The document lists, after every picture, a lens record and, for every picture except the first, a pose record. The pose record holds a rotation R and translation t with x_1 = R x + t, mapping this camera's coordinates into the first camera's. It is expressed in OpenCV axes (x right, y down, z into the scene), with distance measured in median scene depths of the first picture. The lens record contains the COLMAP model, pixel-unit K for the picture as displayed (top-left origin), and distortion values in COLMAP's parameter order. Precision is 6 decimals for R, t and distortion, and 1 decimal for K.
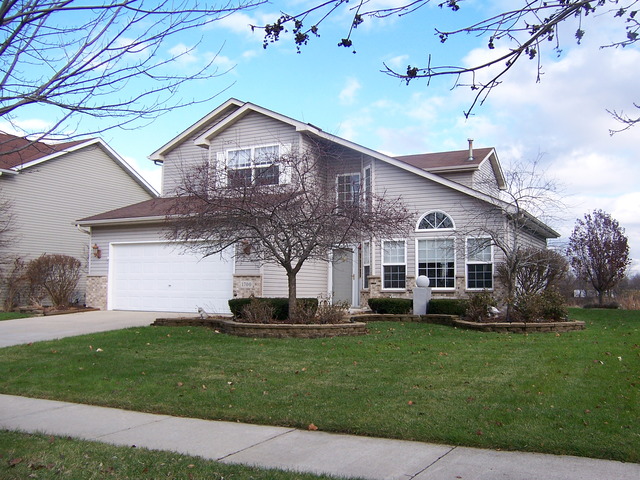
lens RADIAL K [[633.4, 0, 329.9], [0, 633.4, 238.6], [0, 0, 1]] dist [-0.141687, 0.209742]
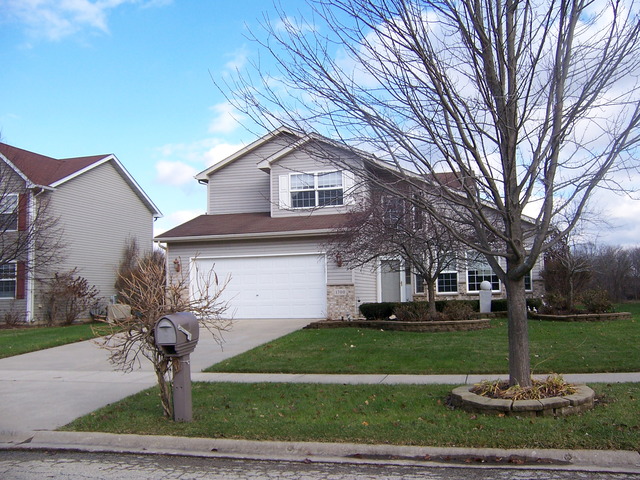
lens RADIAL K [[633.4, 0, 329.9], [0, 633.4, 238.6], [0, 0, 1]] dist [-0.141687, 0.209742]
pose [[0.976415, -0.007622, 0.215769, -0.356392], [0.009902, 0.999906, -0.009487, -0.013922], [-0.215677, 0.011400, 0.976398, -0.124920]]
